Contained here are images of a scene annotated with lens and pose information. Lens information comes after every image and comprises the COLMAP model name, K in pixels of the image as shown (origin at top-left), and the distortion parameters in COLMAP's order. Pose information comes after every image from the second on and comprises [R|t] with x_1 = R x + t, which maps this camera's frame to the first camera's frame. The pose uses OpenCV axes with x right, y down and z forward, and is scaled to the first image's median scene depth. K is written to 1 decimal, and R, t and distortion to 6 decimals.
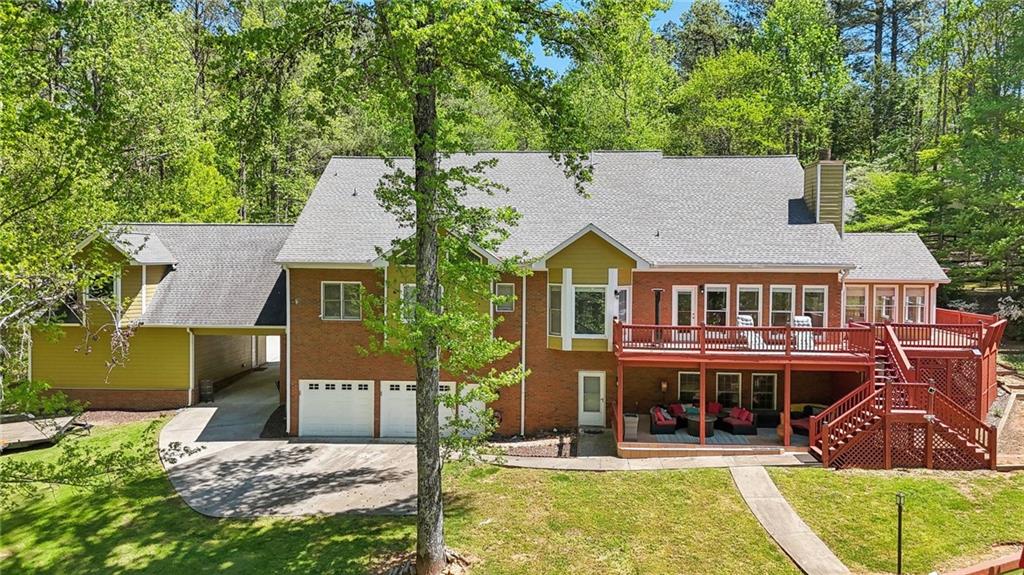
lens RADIAL K [[751.7, 0, 512.0], [0, 751.7, 287.5], [0, 0, 1]] dist [0.045922, -0.003126]
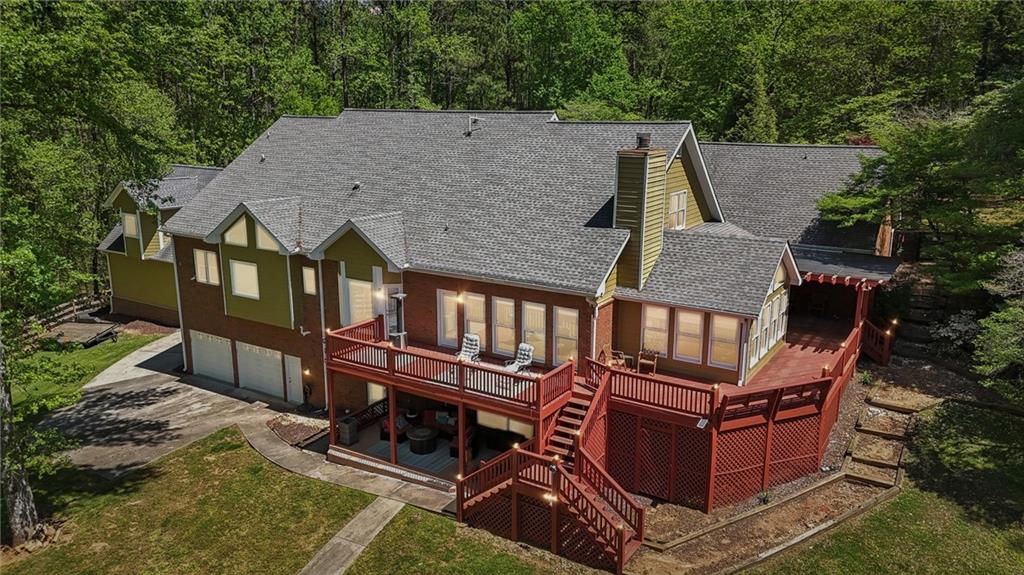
lens RADIAL K [[751.7, 0, 512.0], [0, 751.7, 287.5], [0, 0, 1]] dist [0.045922, -0.003126]
pose [[0.873559, 0.110730, -0.473955, 0.833190], [-0.016104, 0.979820, 0.199233, -0.216612], [0.486451, -0.166409, 0.857714, 0.277285]]
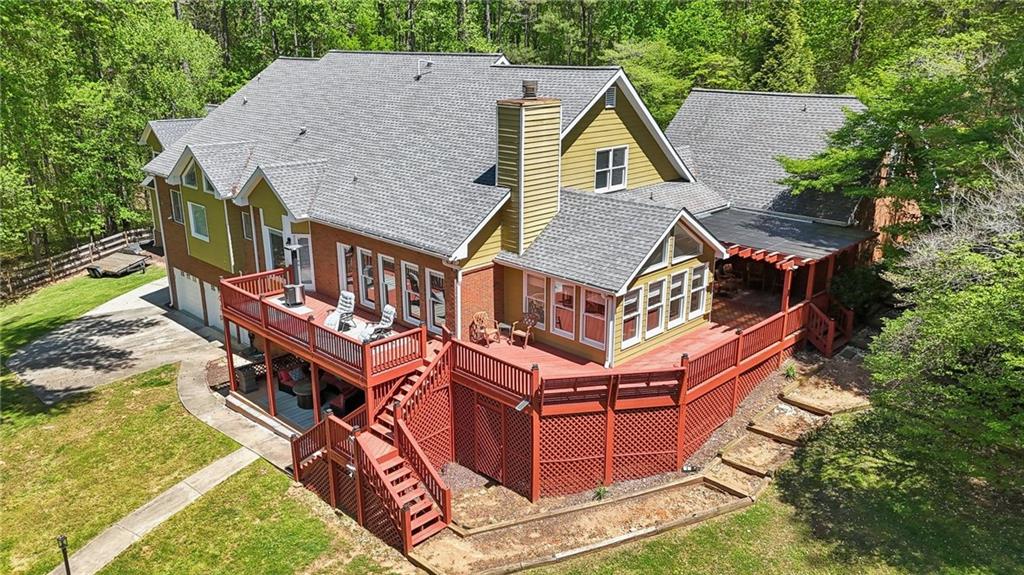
lens RADIAL K [[763.3, 0, 517.2], [0, 763.3, 289.3], [0, 0, 1]] dist [0.112609, -0.211276]
pose [[0.749622, 0.197525, -0.631704, 1.095990], [-0.023943, 0.961898, 0.272360, -0.230412], [0.661433, -0.189042, 0.725789, 0.523394]]
